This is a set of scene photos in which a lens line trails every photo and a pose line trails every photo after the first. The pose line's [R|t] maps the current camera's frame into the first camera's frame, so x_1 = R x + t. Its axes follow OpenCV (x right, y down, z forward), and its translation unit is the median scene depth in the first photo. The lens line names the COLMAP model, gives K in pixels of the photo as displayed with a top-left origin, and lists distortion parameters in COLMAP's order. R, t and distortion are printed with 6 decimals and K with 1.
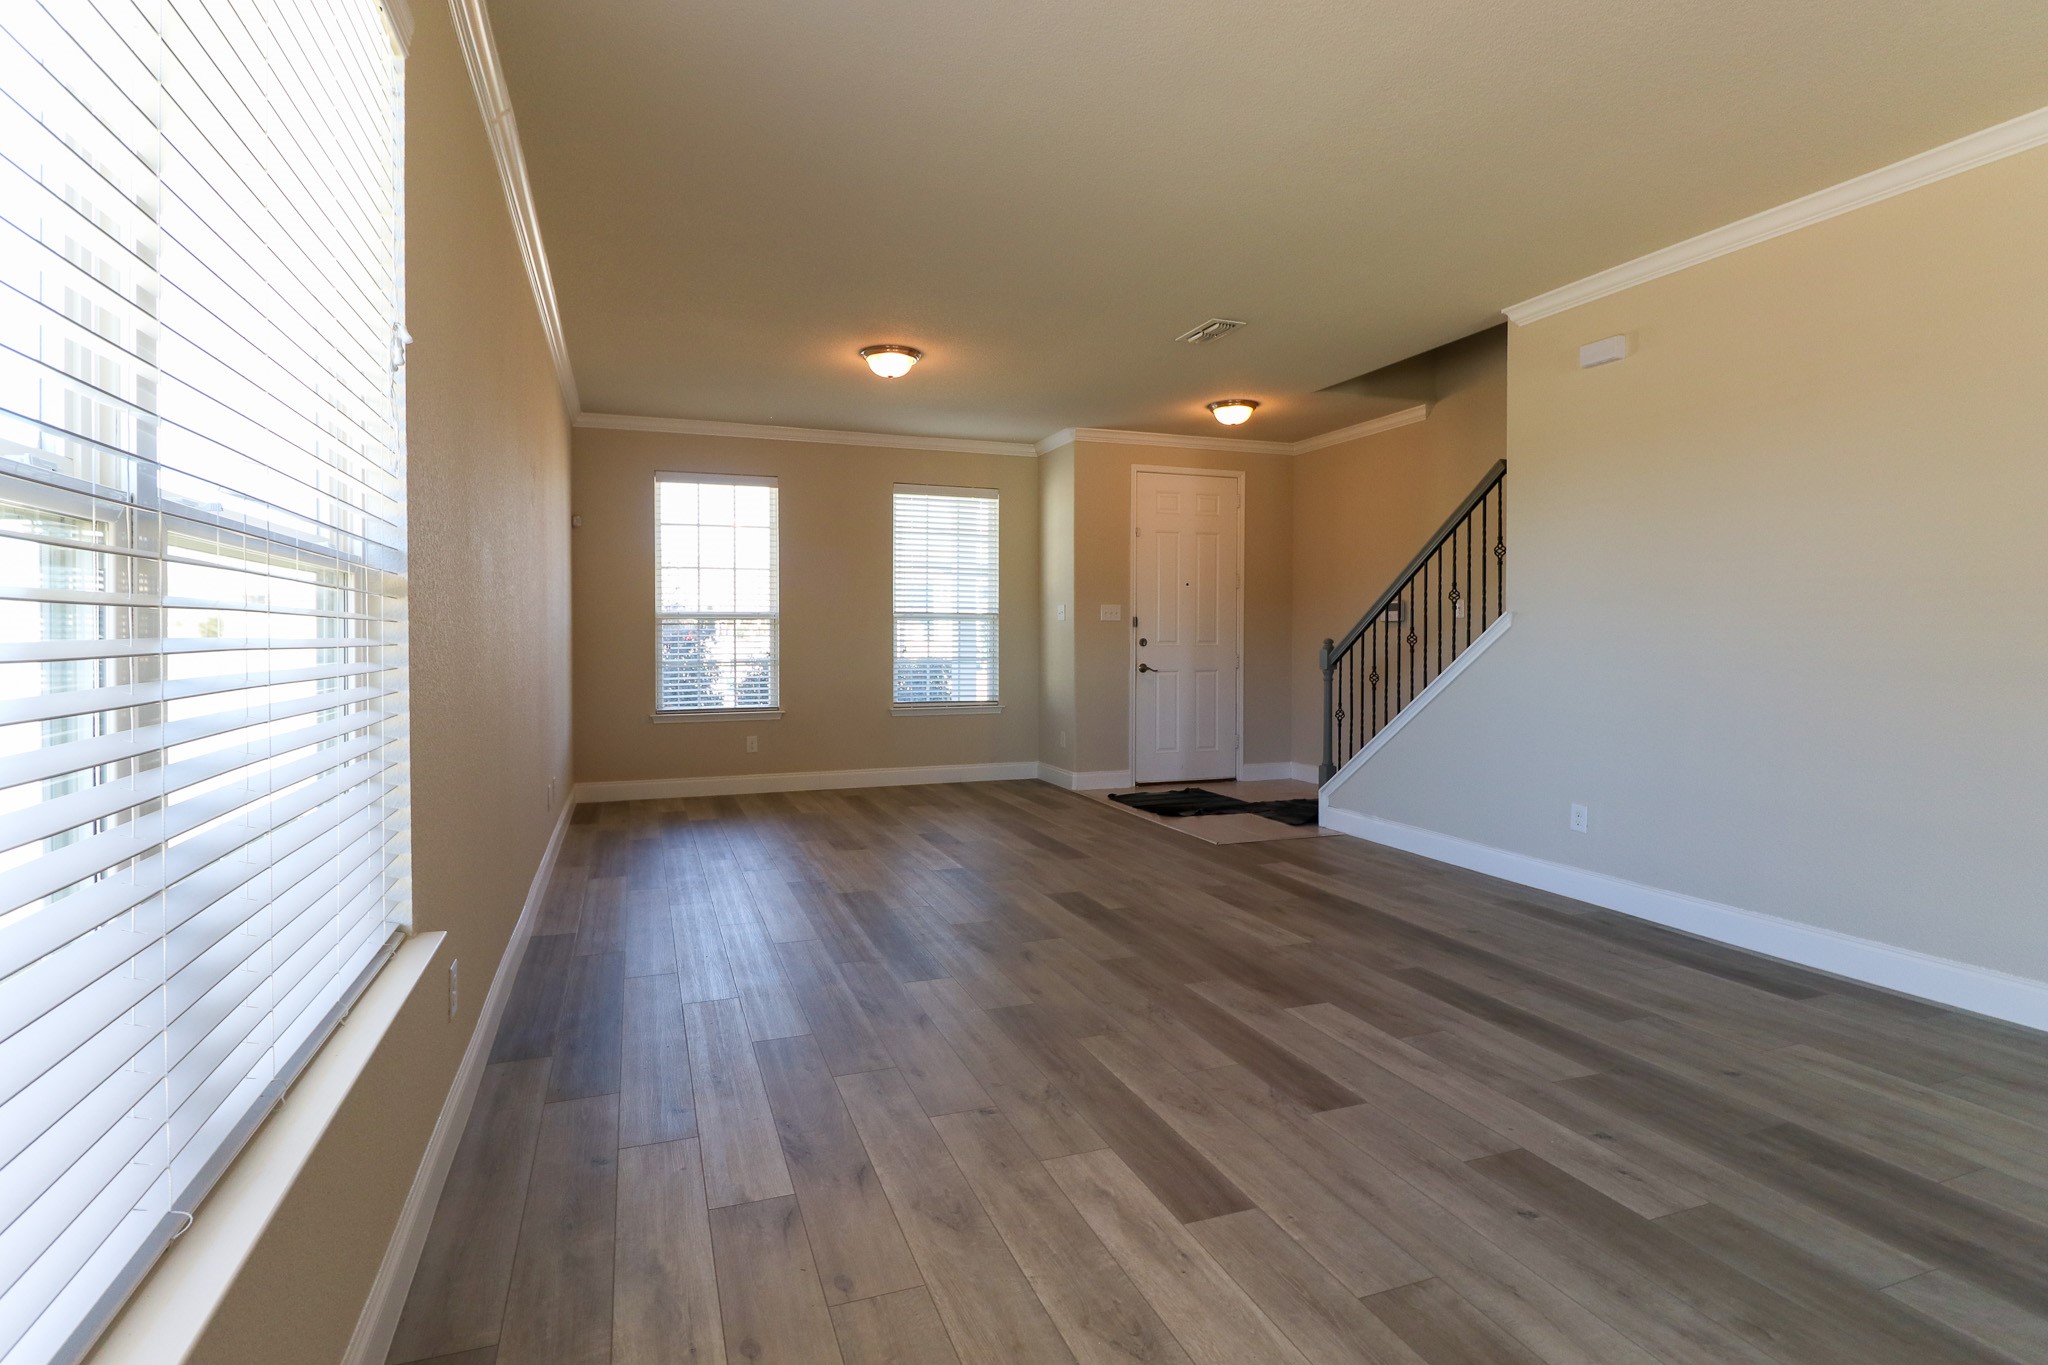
lens RADIAL K [[1014.5, 0, 993.4], [0, 1014.5, 638.2], [0, 0, 1]] dist [0.005546, 0.000089]
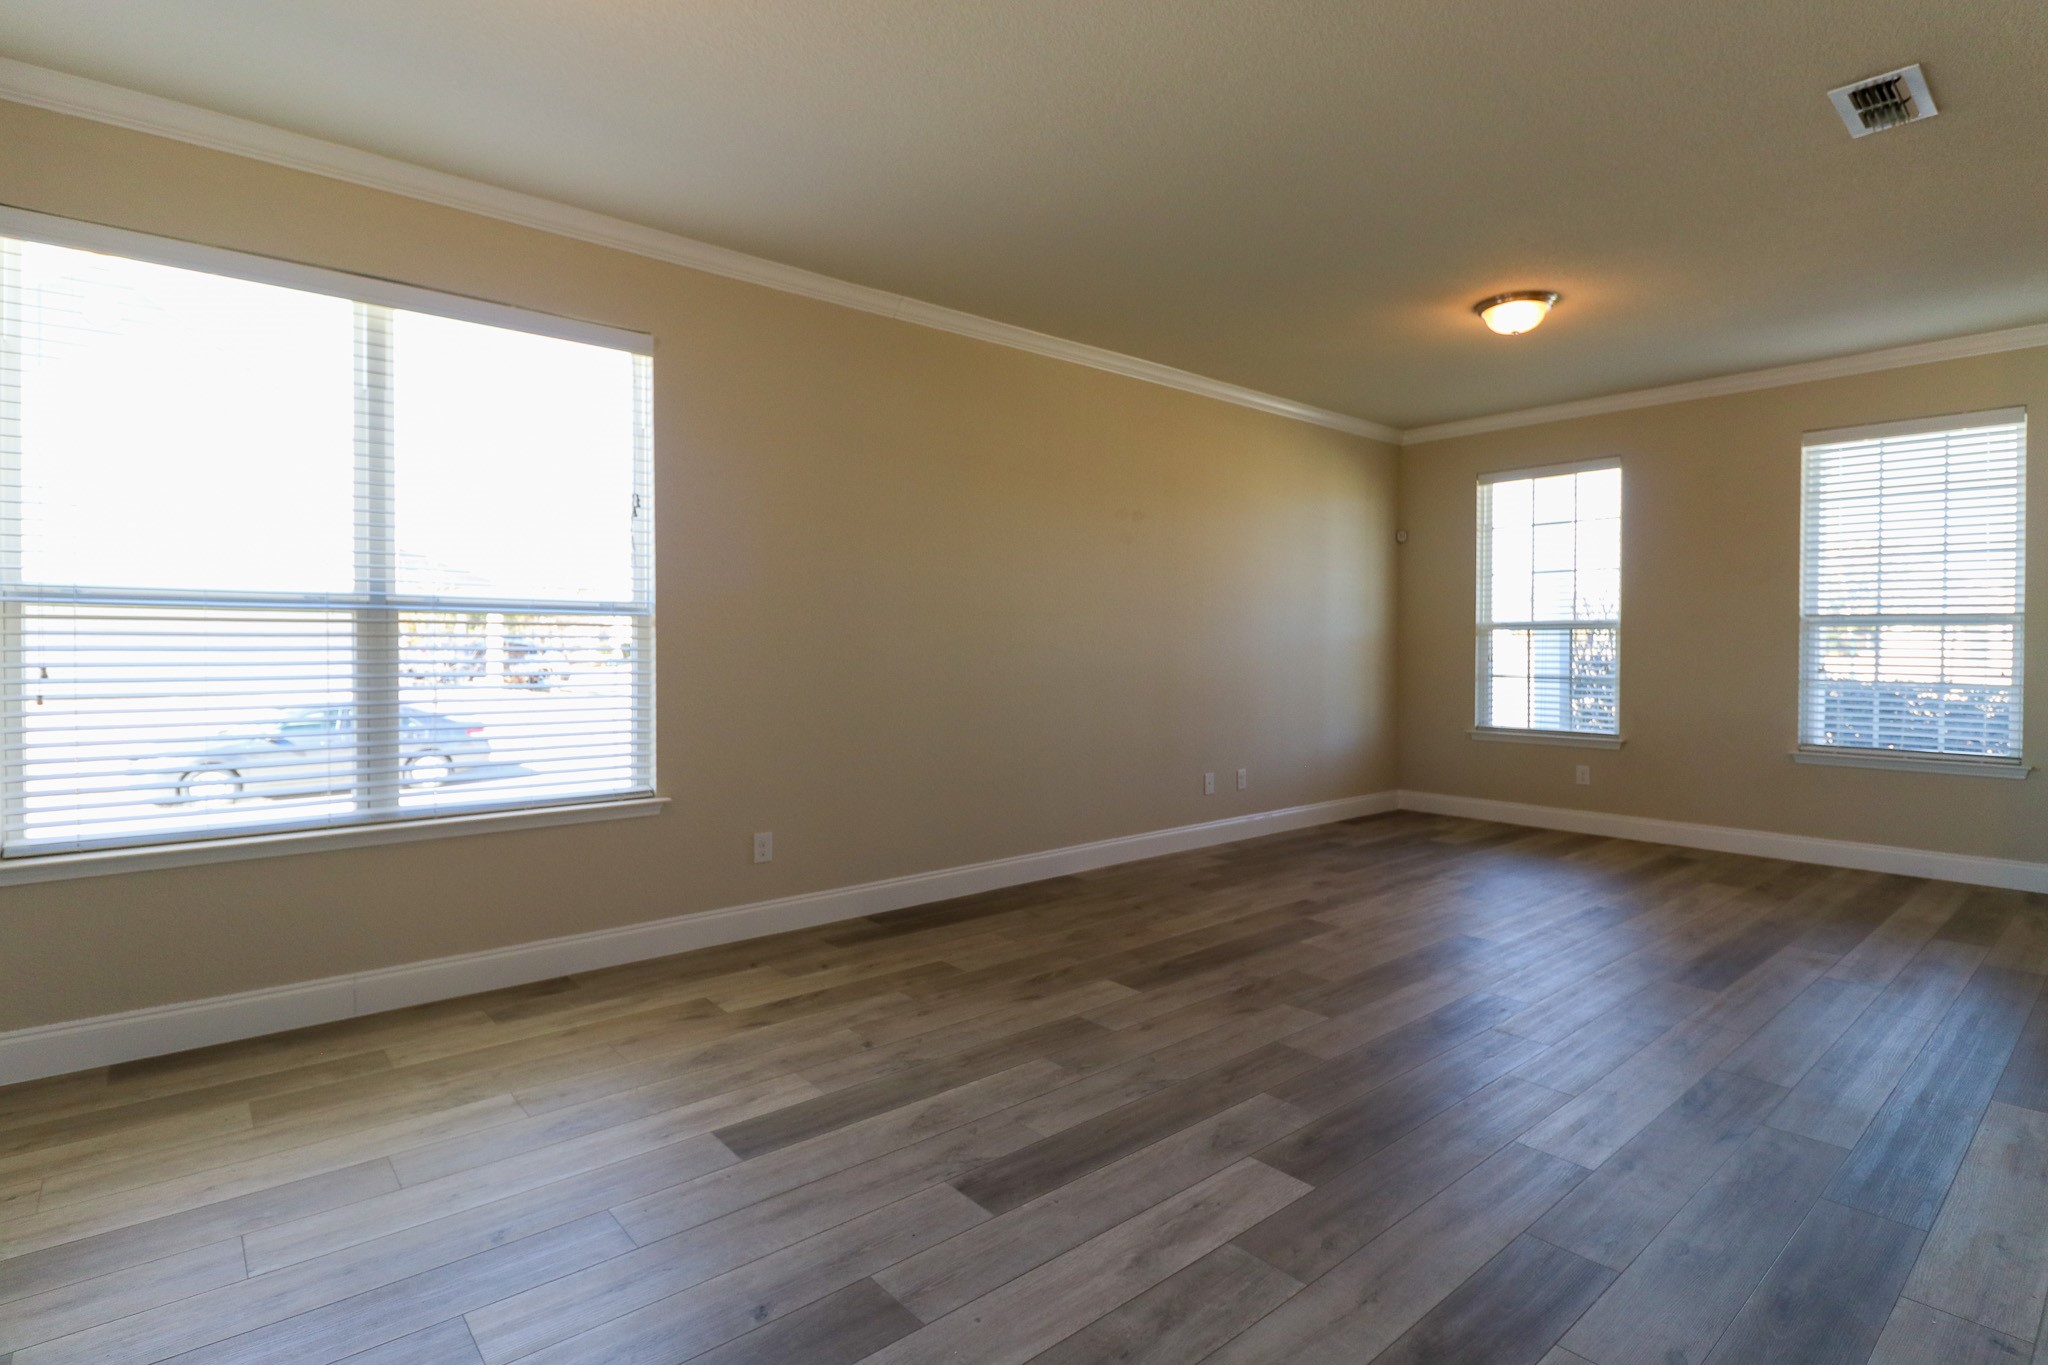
lens RADIAL K [[1014.5, 0, 1014.1], [0, 1014.5, 665.7], [0, 0, 1]] dist [0.005546, 0.000089]
pose [[0.344258, 0.024933, -0.938544, 0.533138], [-0.006344, 0.999686, 0.024230, -0.006840], [0.938854, -0.002388, 0.344308, 0.338552]]
